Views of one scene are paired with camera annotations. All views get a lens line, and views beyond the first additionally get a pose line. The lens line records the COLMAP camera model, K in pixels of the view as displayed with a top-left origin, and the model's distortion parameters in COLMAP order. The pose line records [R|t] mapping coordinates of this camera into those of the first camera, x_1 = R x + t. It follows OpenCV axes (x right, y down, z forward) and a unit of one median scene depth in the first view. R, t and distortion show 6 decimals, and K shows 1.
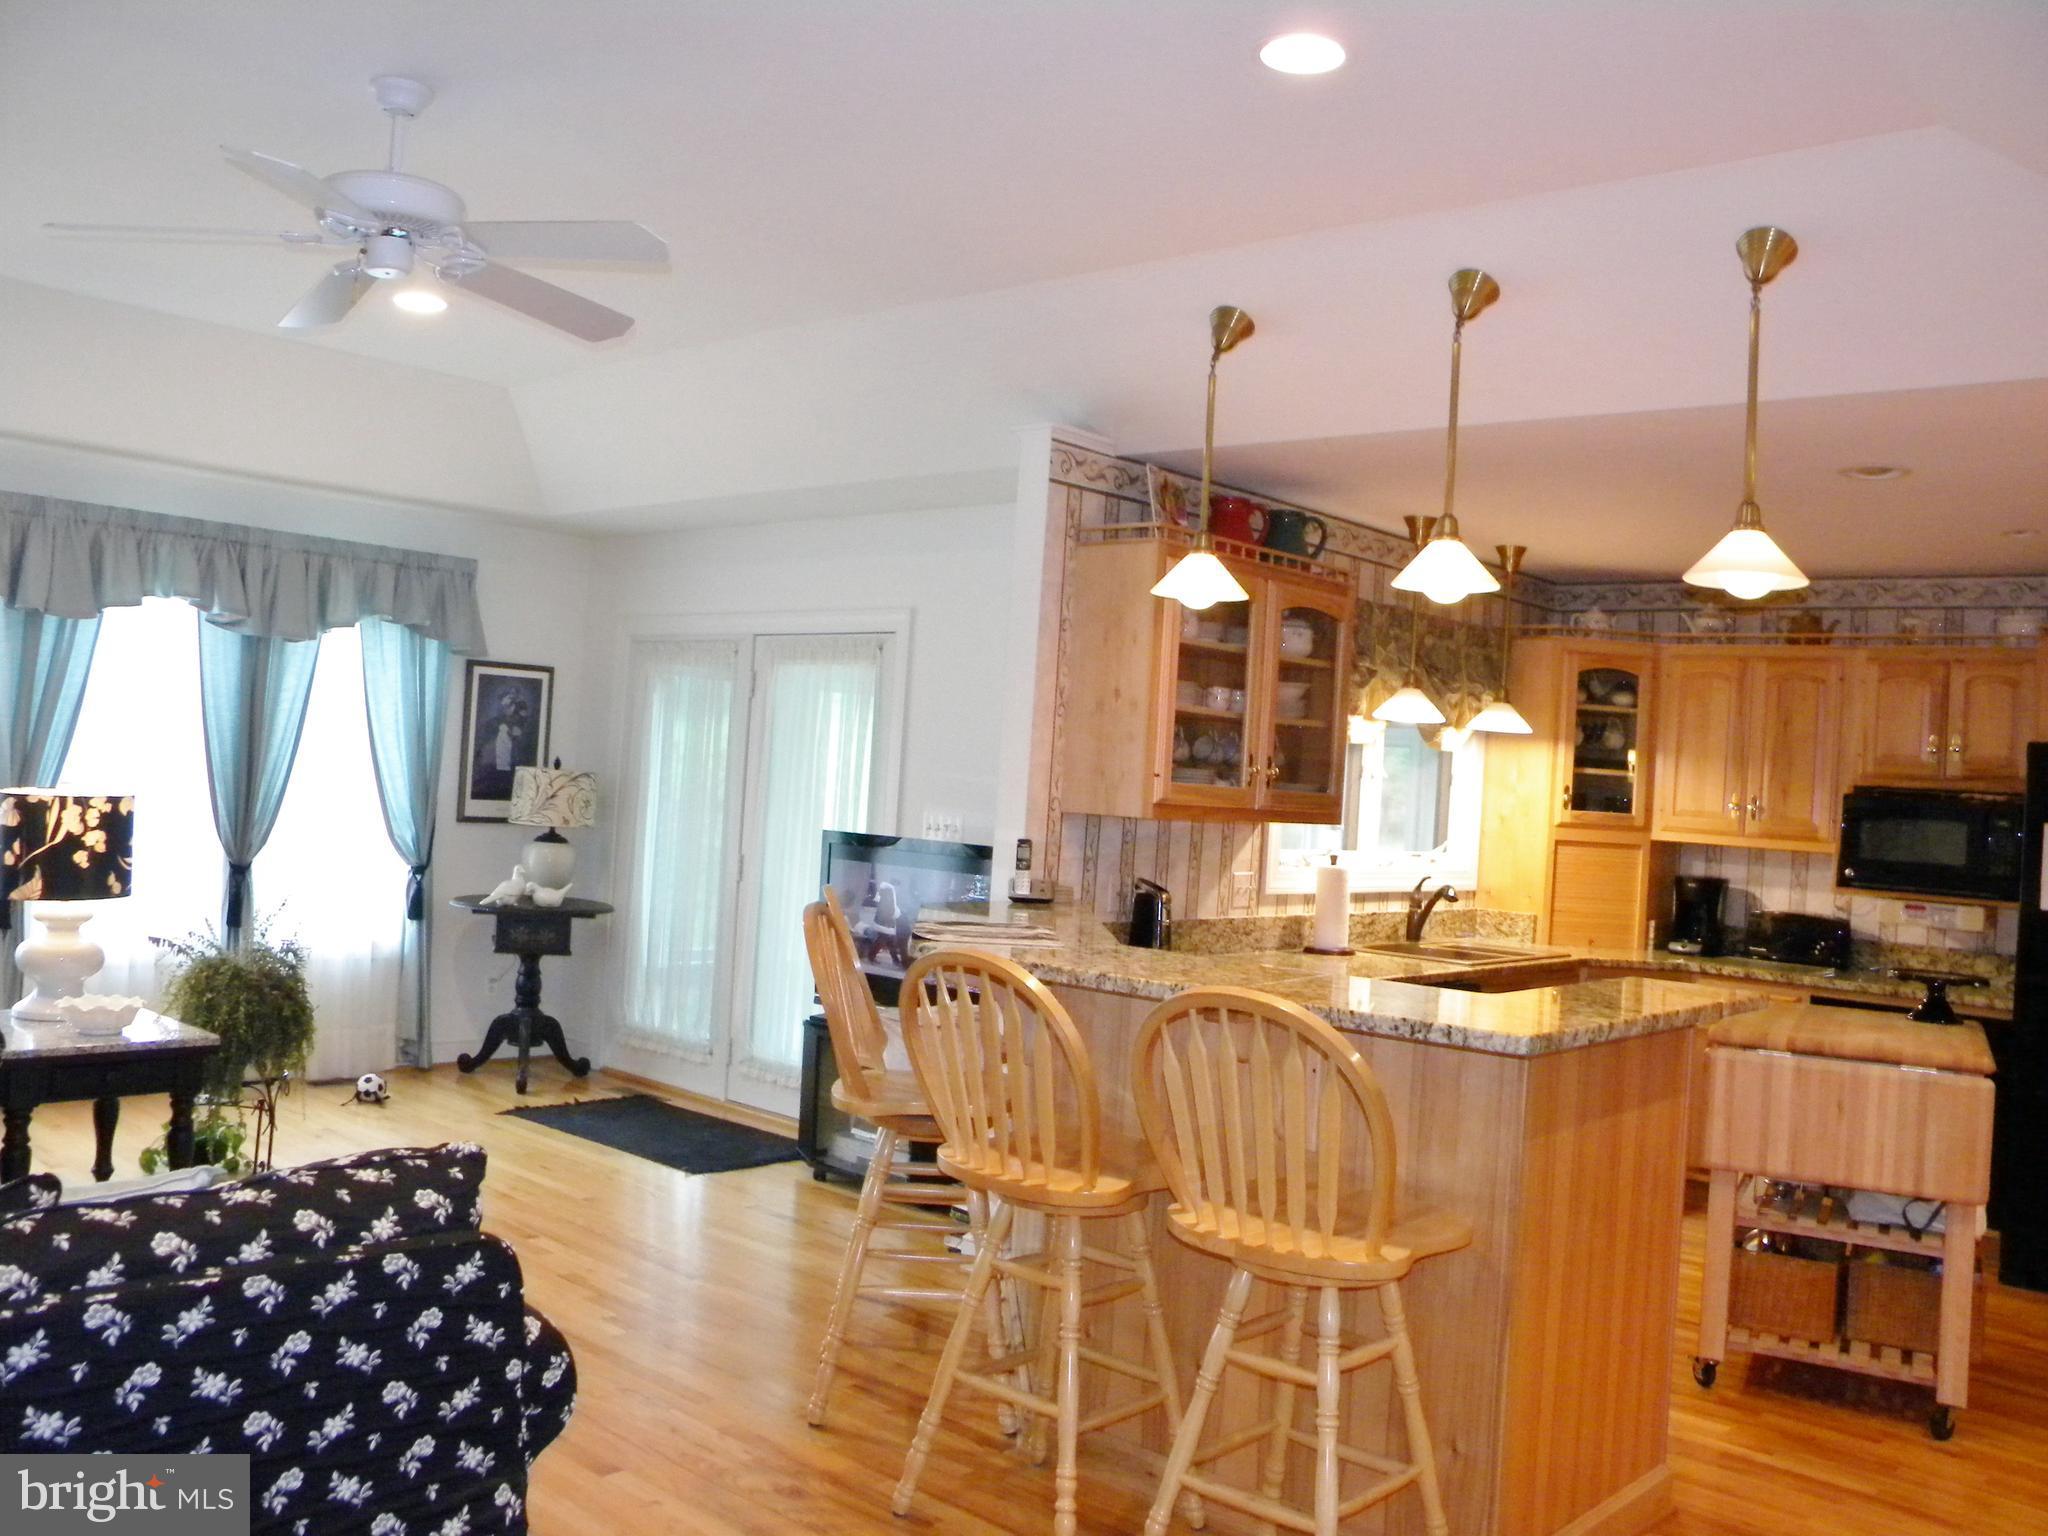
lens RADIAL K [[1787.2, 0, 995.1], [0, 1787.2, 724.3], [0, 0, 1]] dist [-0.175711, 0.183483]
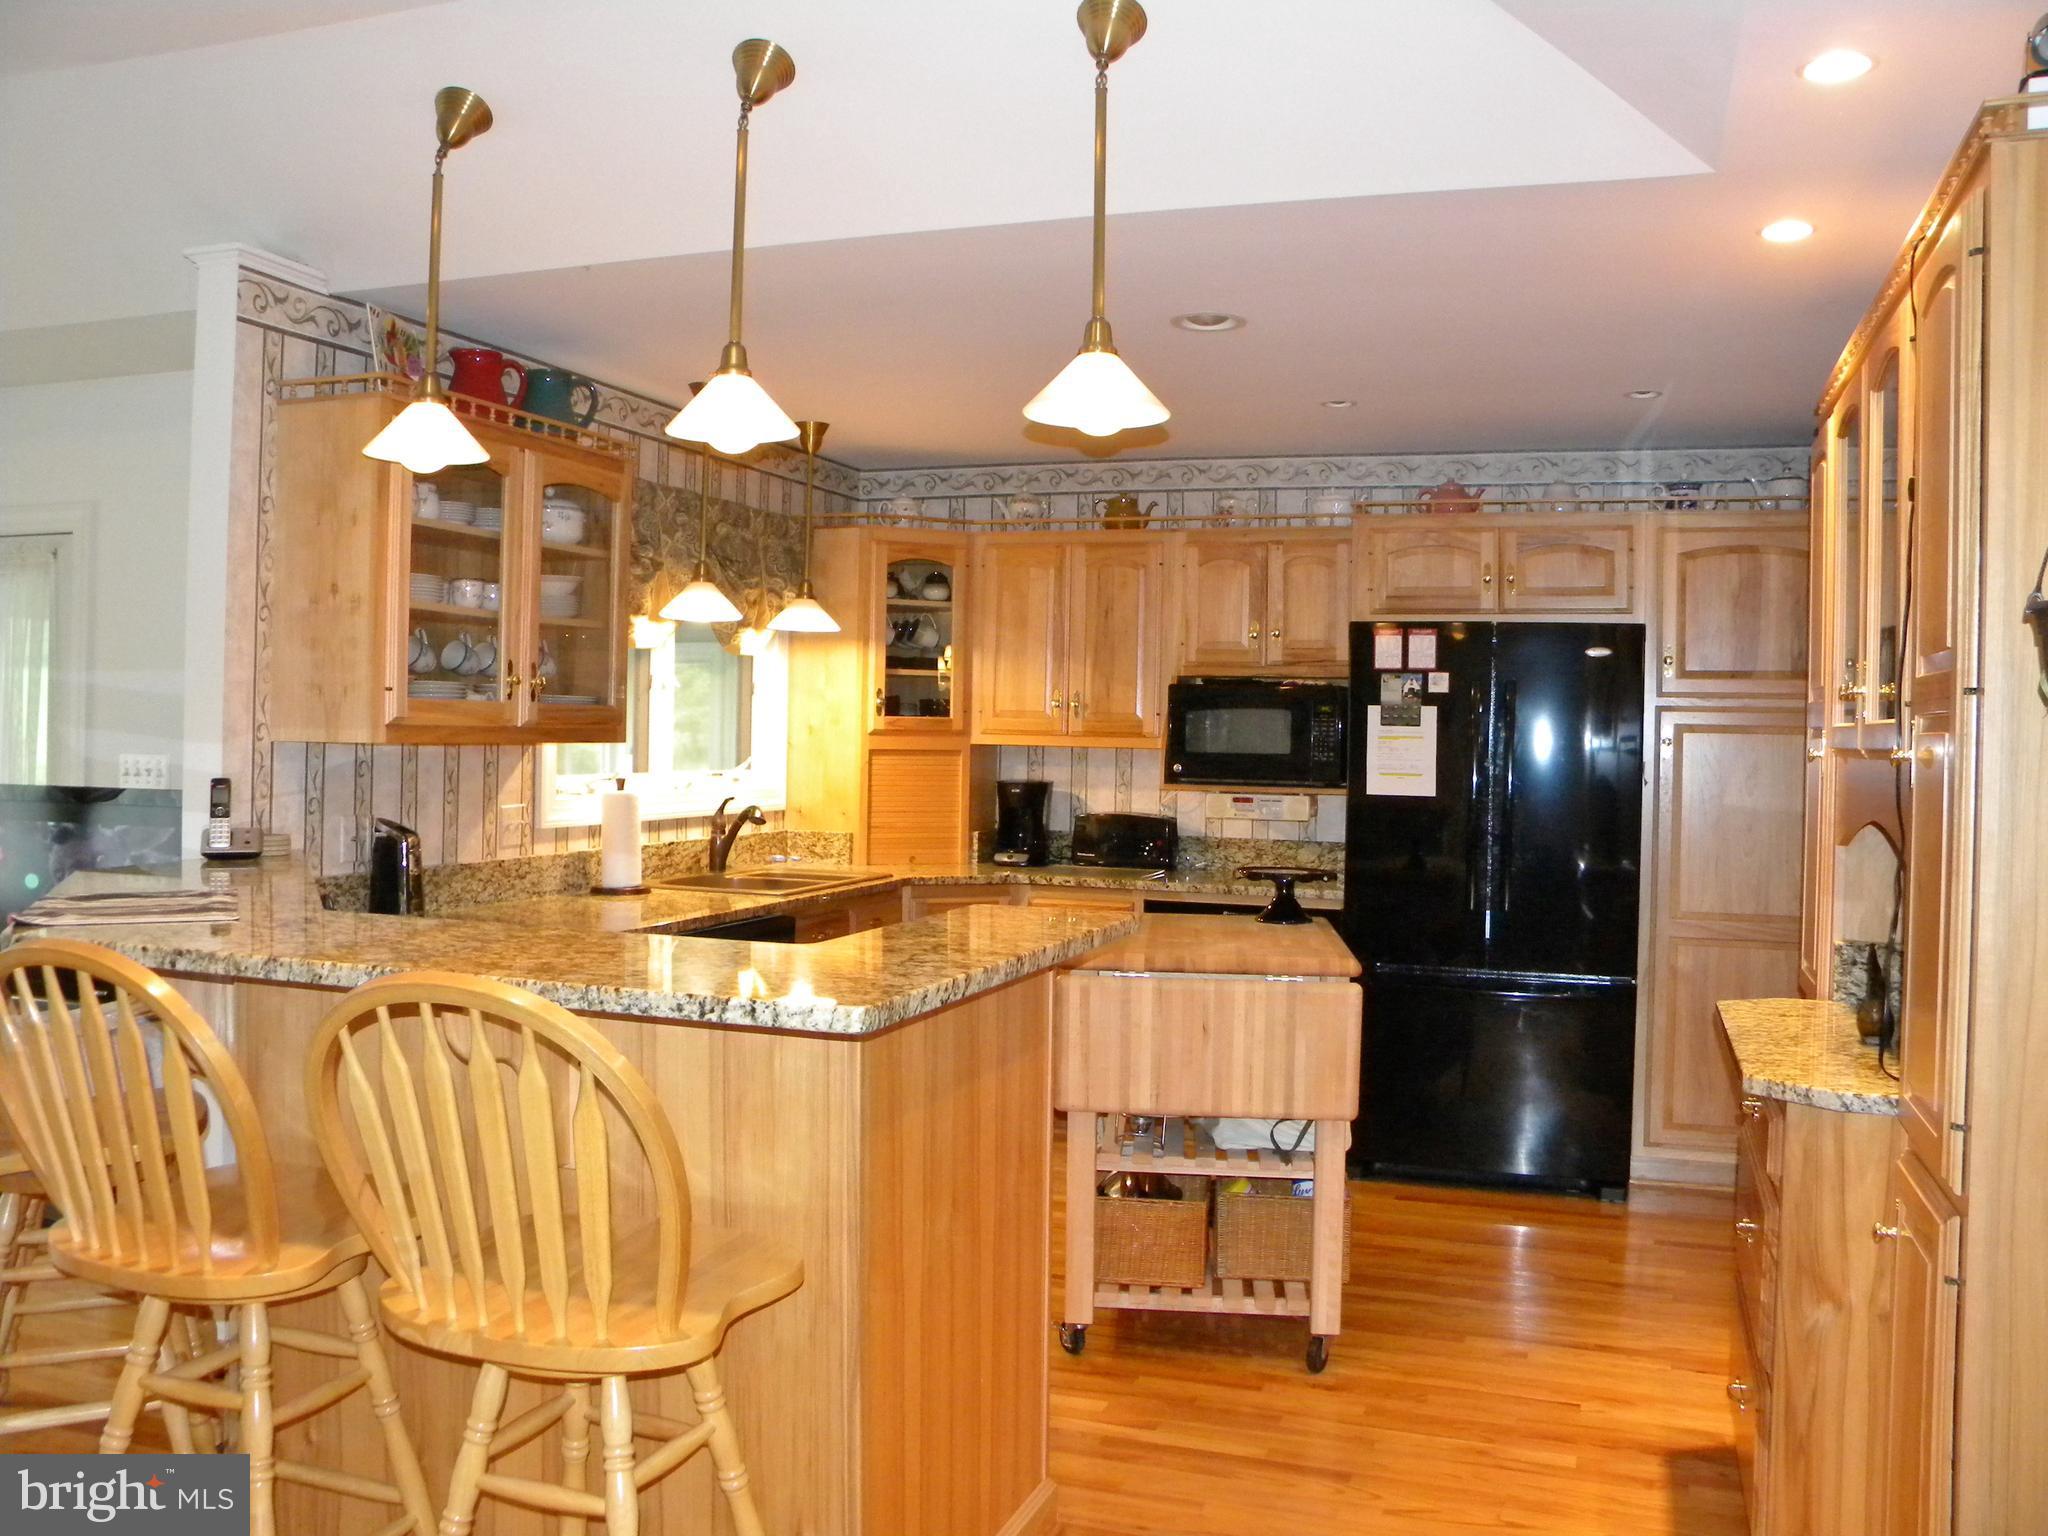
lens RADIAL K [[1787.2, 0, 995.1], [0, 1787.2, 724.3], [0, 0, 1]] dist [-0.175711, 0.183483]
pose [[0.925903, -0.047653, 0.374743, 0.042721], [0.032414, 0.998375, 0.046870, 0.014924], [-0.376368, -0.031250, 0.925943, 0.154103]]
